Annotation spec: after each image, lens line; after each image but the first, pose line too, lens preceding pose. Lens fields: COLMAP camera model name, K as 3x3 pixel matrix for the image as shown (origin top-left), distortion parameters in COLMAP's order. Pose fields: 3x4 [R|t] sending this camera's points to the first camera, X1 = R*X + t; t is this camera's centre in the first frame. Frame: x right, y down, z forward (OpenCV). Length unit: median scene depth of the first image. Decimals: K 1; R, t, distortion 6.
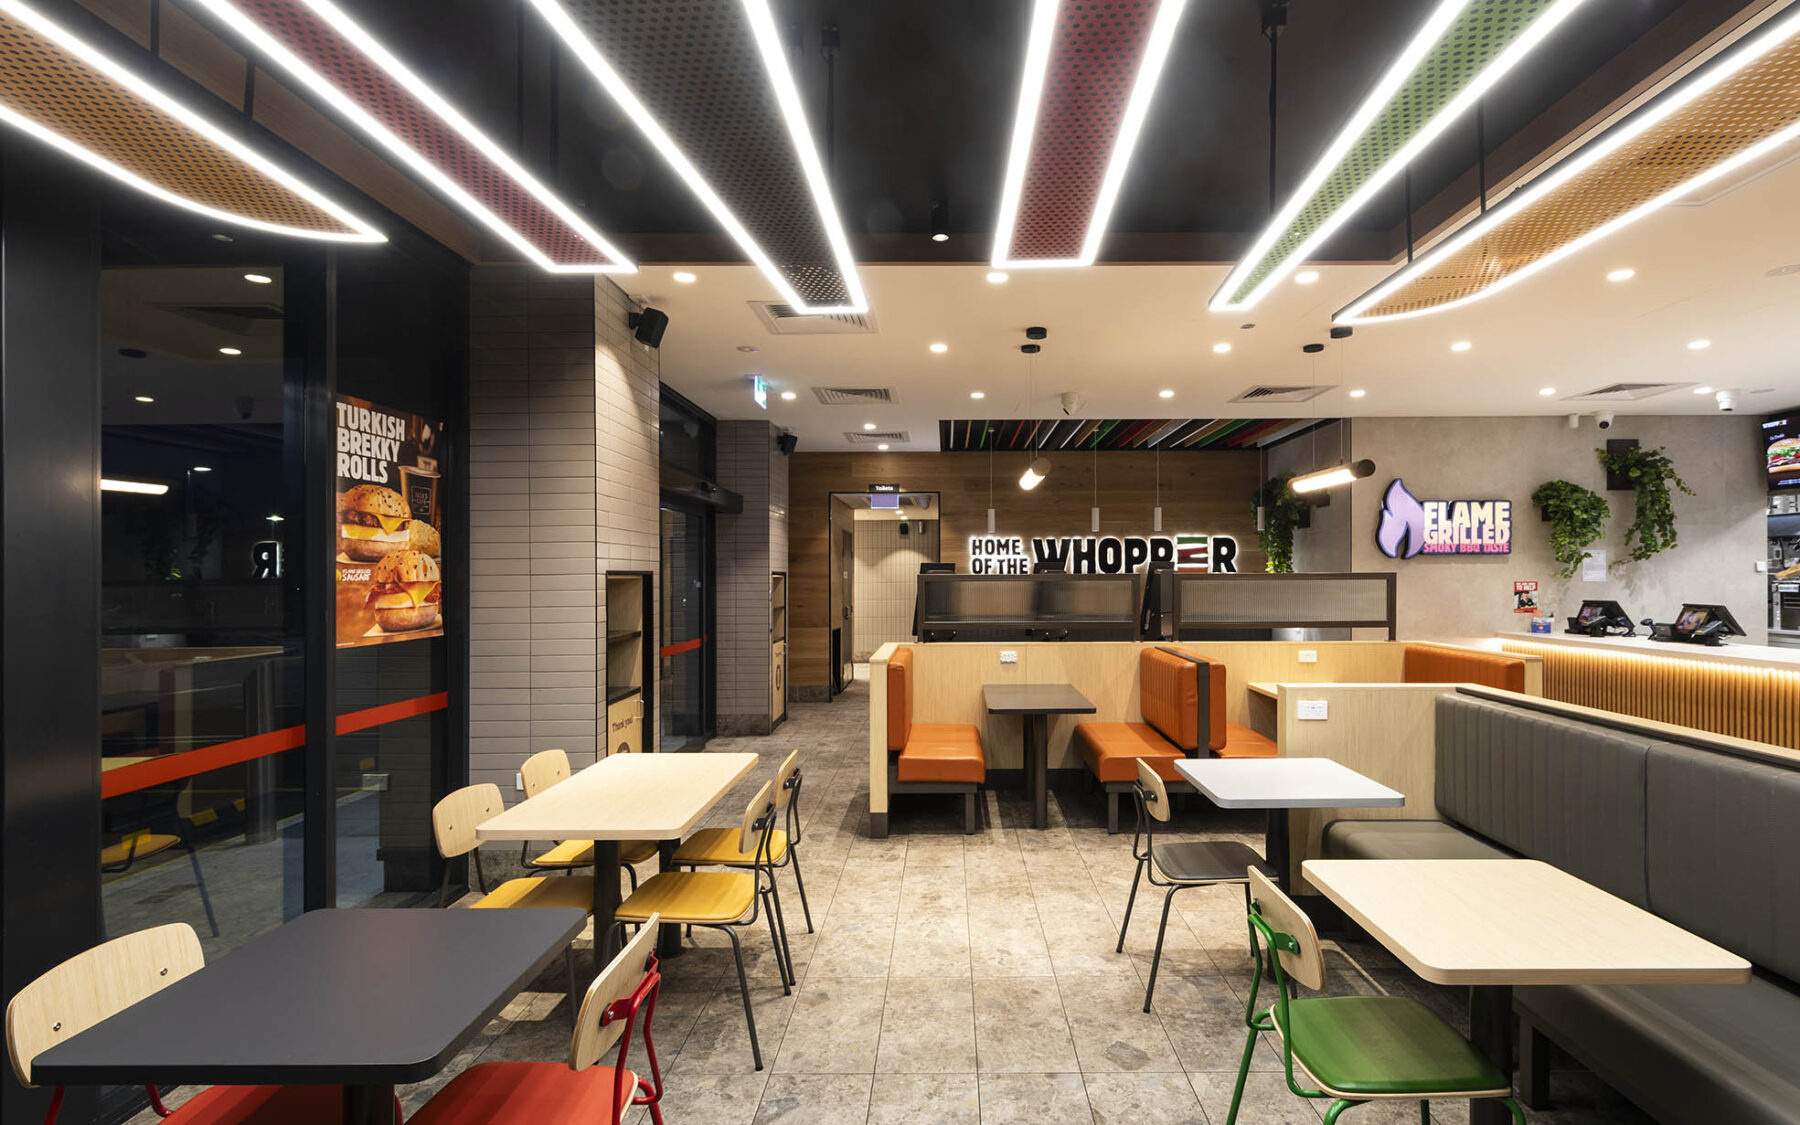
lens RADIAL K [[945.8, 0, 887.6], [0, 945.8, 566.9], [0, 0, 1]] dist [0.005478, 0.000236]
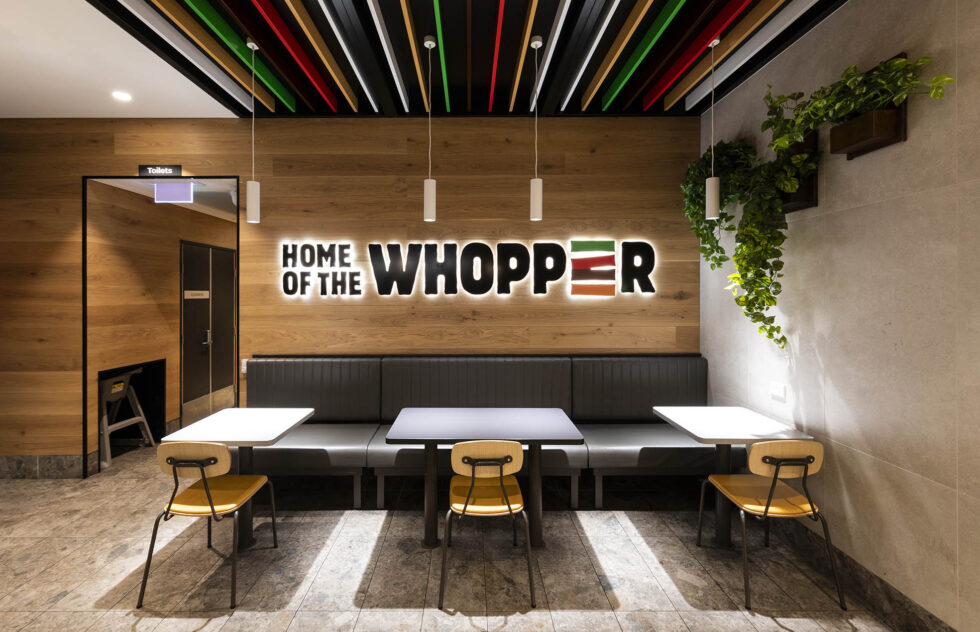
lens RADIAL K [[438.1, 0, 483.8], [0, 438.1, 290.3], [0, 0, 1]] dist [0.004722, 0.000765]
pose [[0.996655, 0.001325, 0.081713, 0.213123], [-0.001428, 0.999998, 0.001198, 0.004123], [-0.081711, -0.001310, 0.996655, 0.676900]]
